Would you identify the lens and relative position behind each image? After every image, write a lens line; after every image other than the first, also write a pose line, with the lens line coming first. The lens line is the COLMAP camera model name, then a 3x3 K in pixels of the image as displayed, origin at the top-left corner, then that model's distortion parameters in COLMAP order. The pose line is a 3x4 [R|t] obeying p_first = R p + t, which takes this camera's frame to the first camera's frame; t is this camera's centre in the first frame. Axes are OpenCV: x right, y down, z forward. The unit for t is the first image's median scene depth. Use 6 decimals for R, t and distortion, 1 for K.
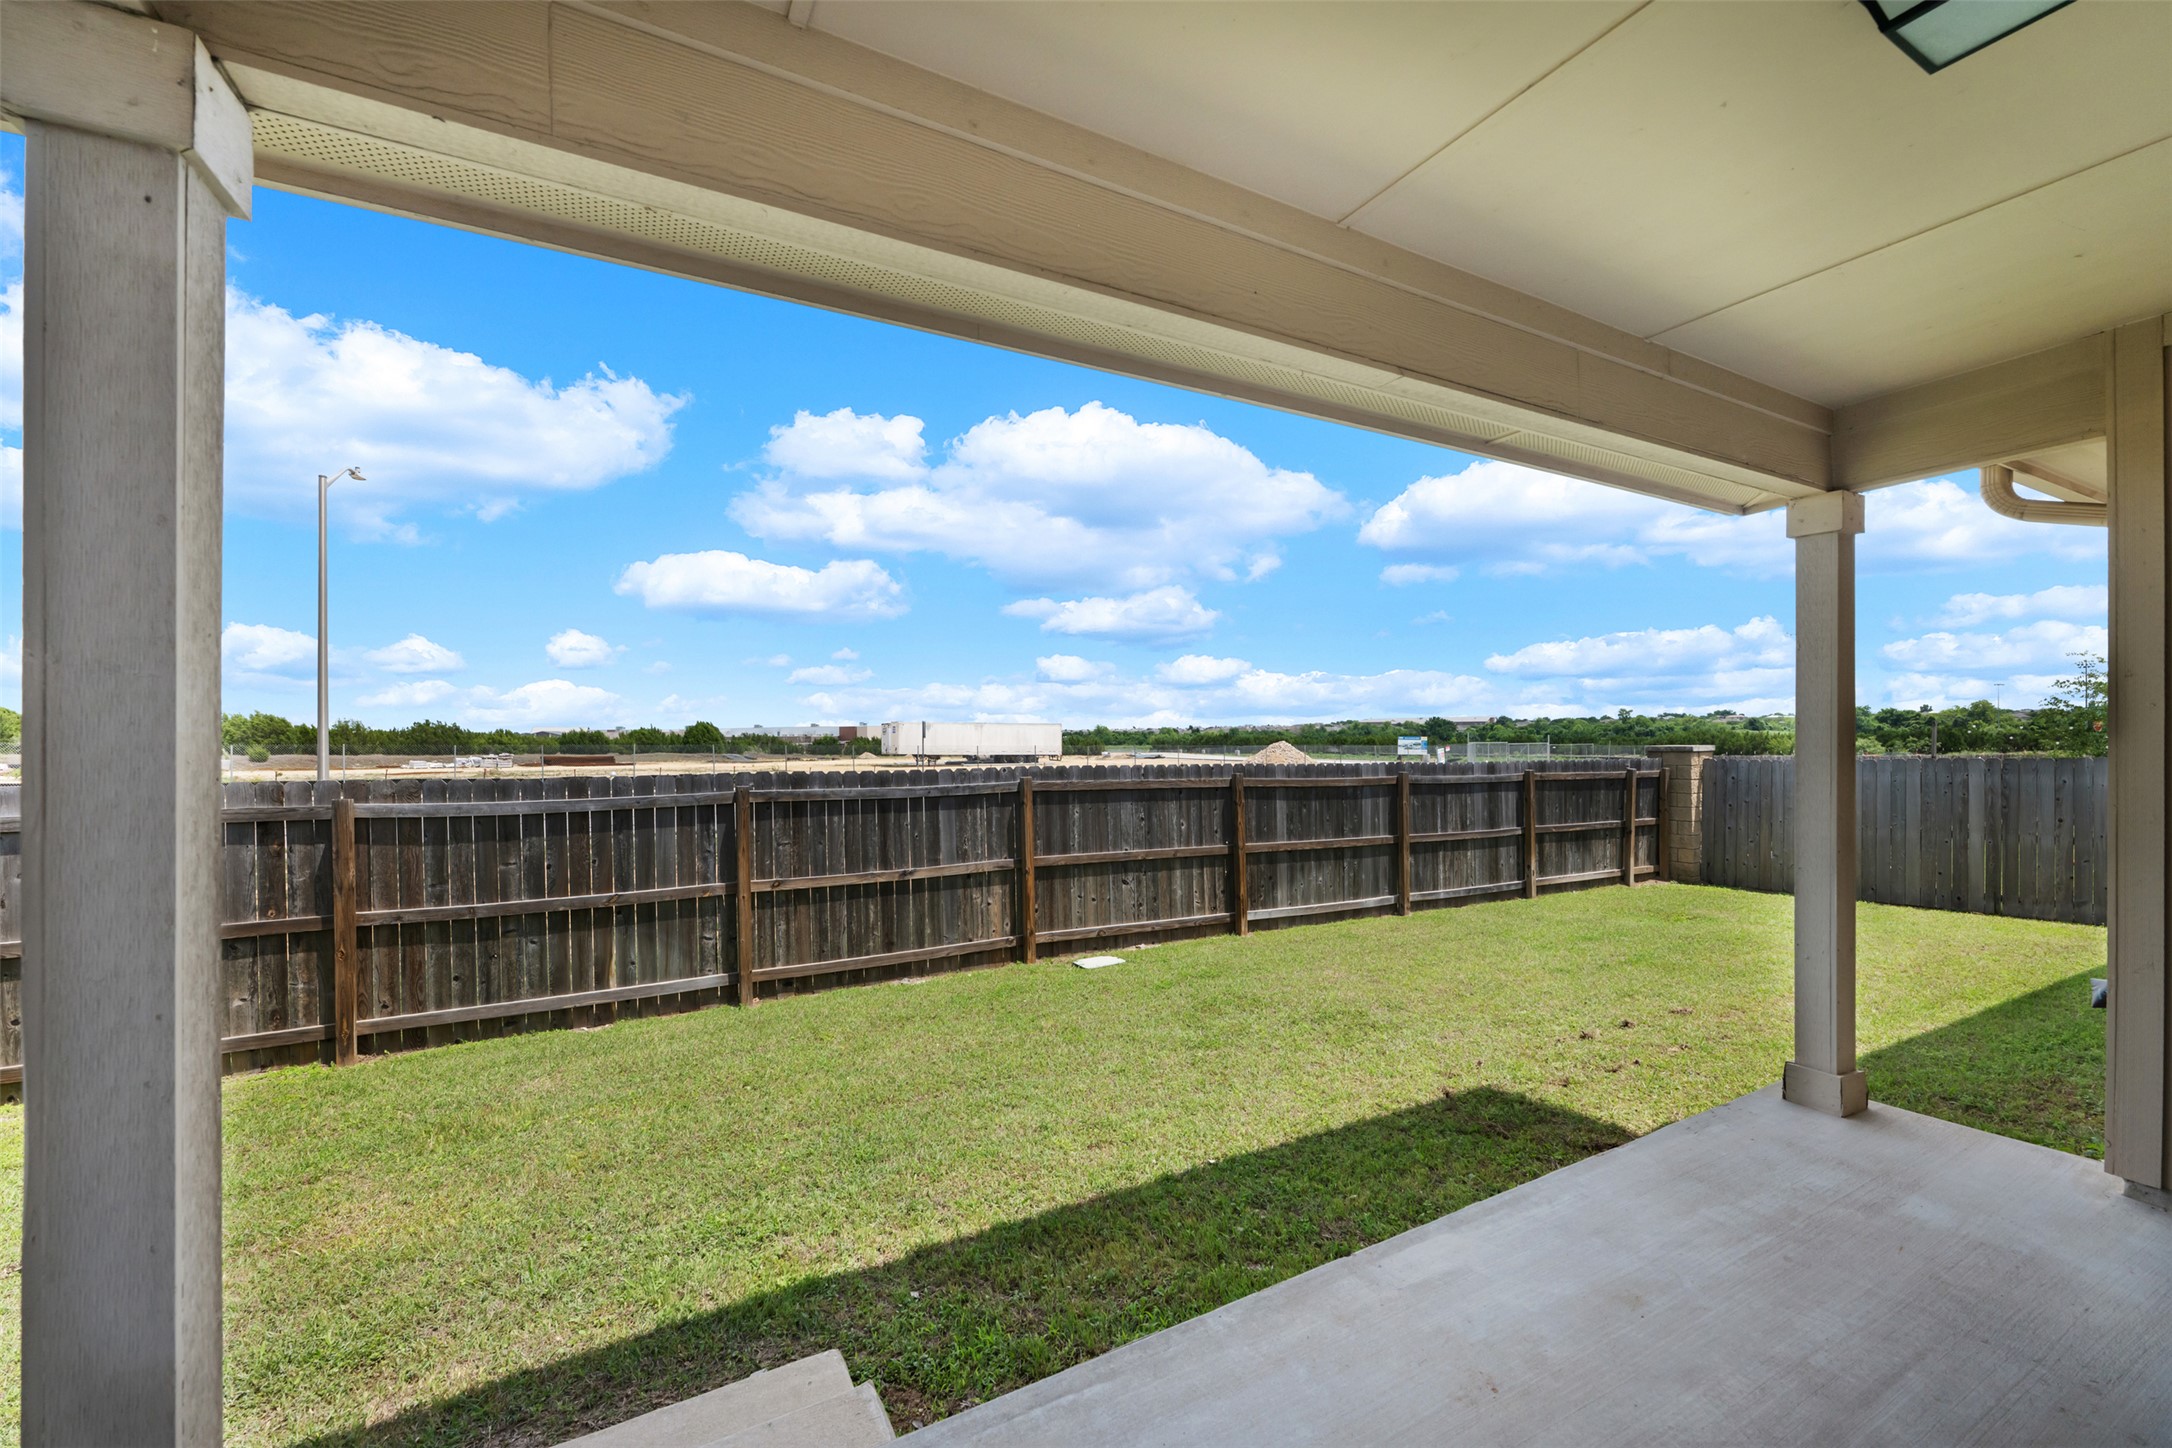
lens RADIAL K [[858.0, 0, 1075.1], [0, 858.0, 750.2], [0, 0, 1]] dist [-0.000569, 0.000126]
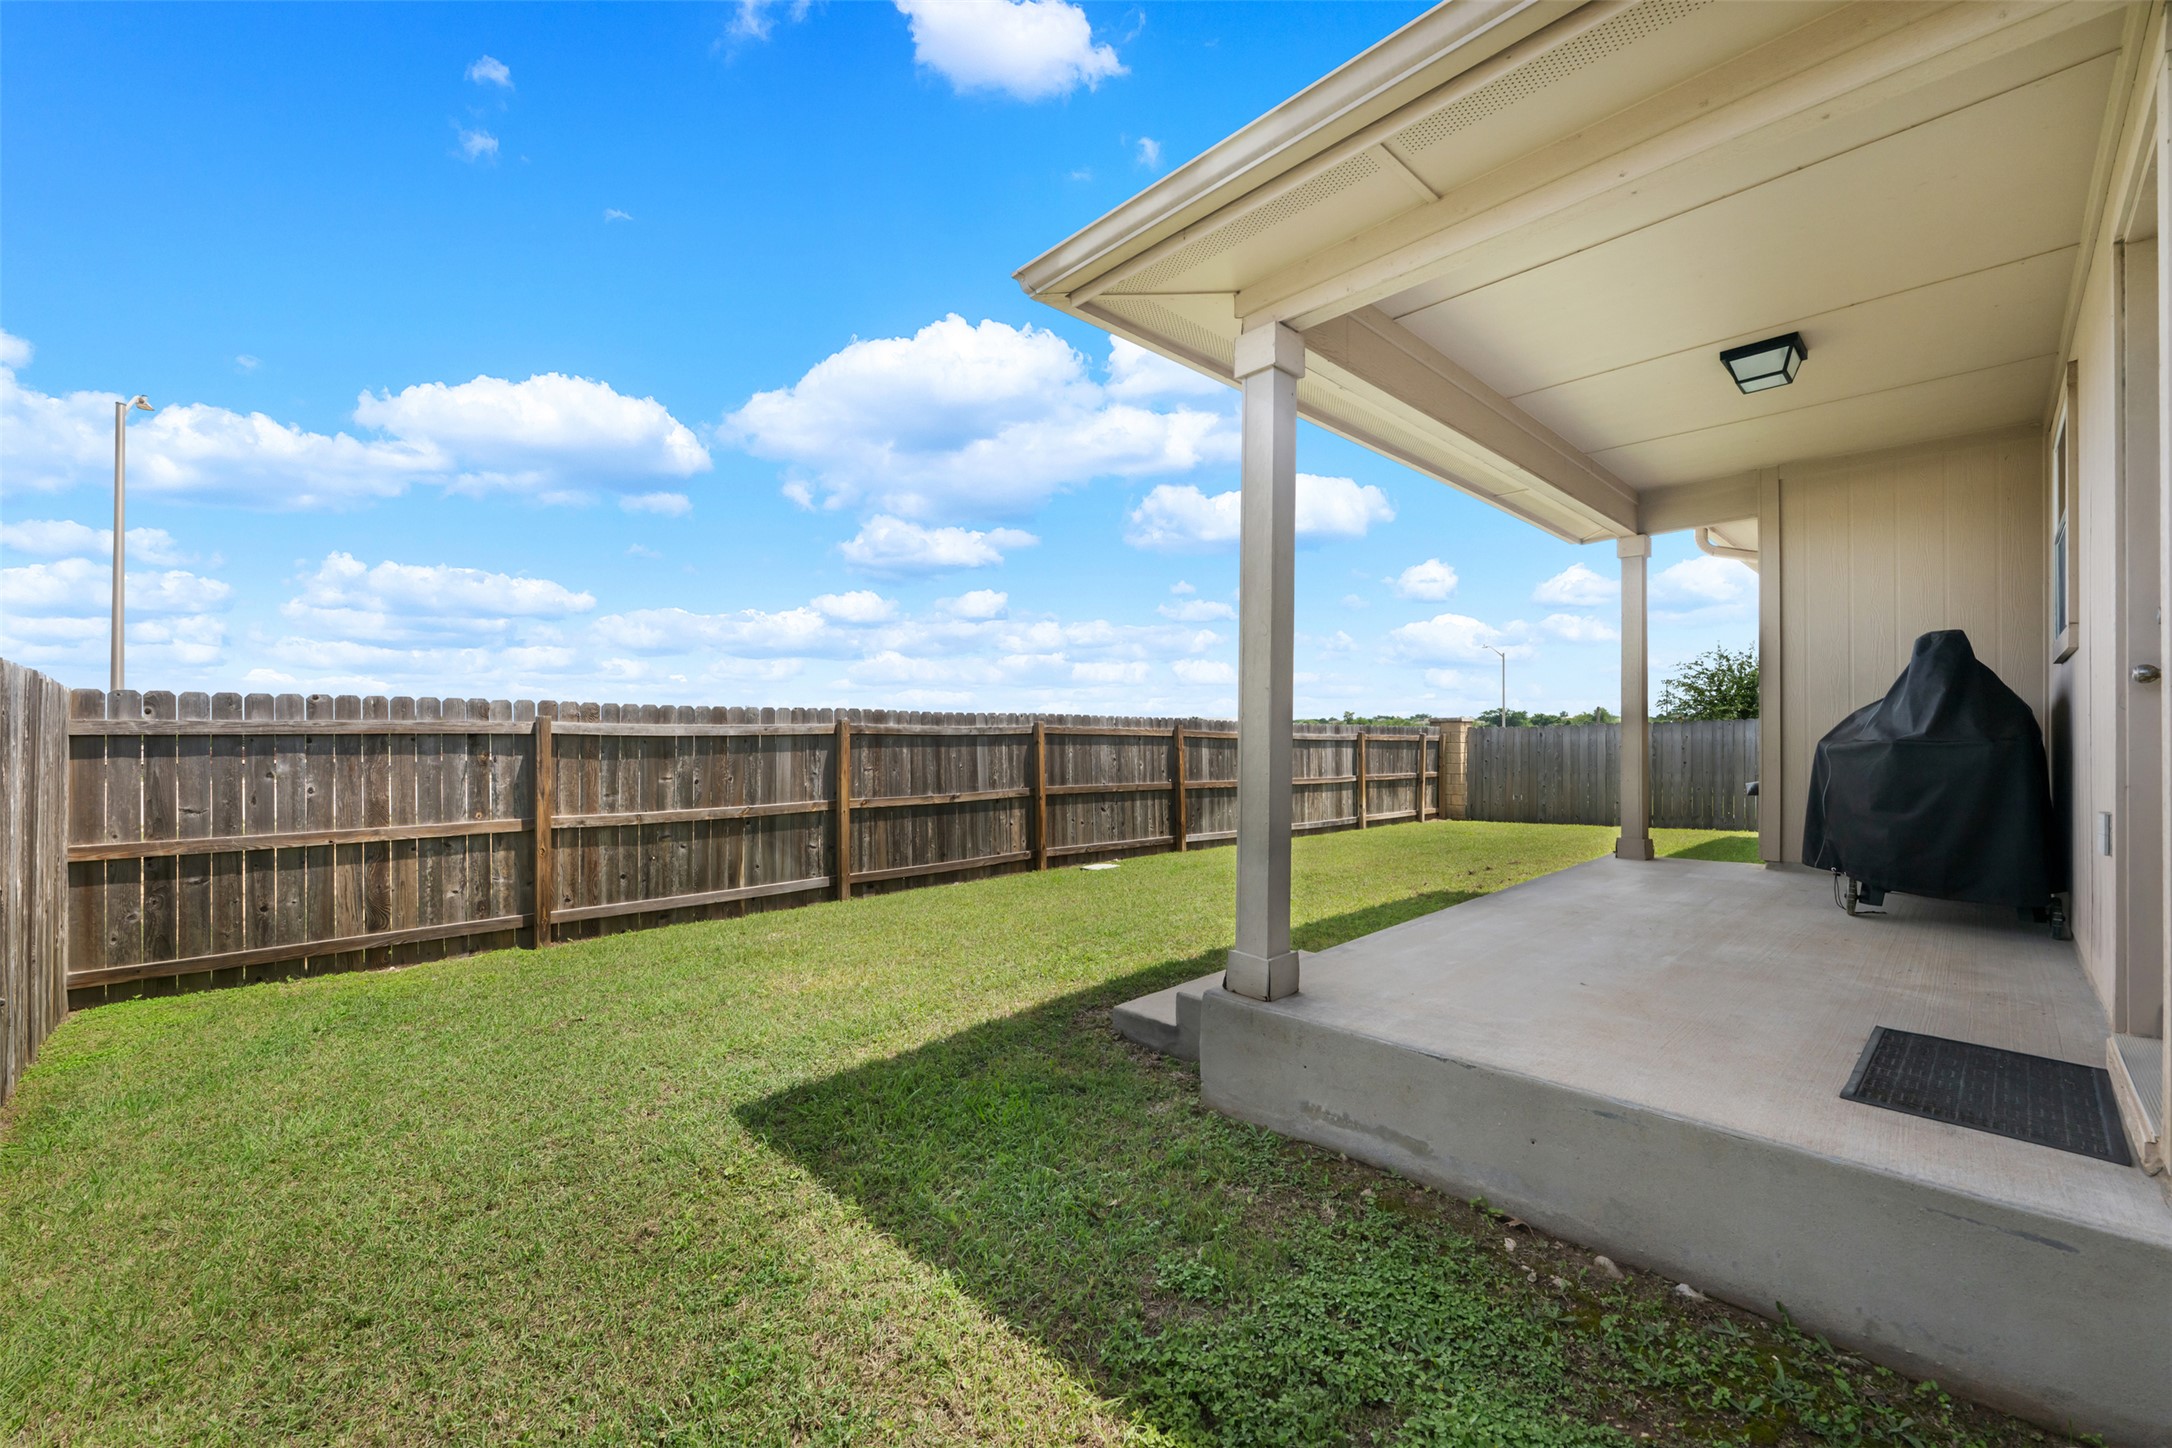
lens RADIAL K [[858.0, 0, 1070.4], [0, 858.0, 743.3], [0, 0, 1]] dist [-0.000569, 0.000126]
pose [[0.966238, 0.002381, 0.257641, -0.337510], [-0.000744, 0.999979, -0.006451, 0.072033], [-0.257651, 0.006041, 0.966219, -0.210313]]
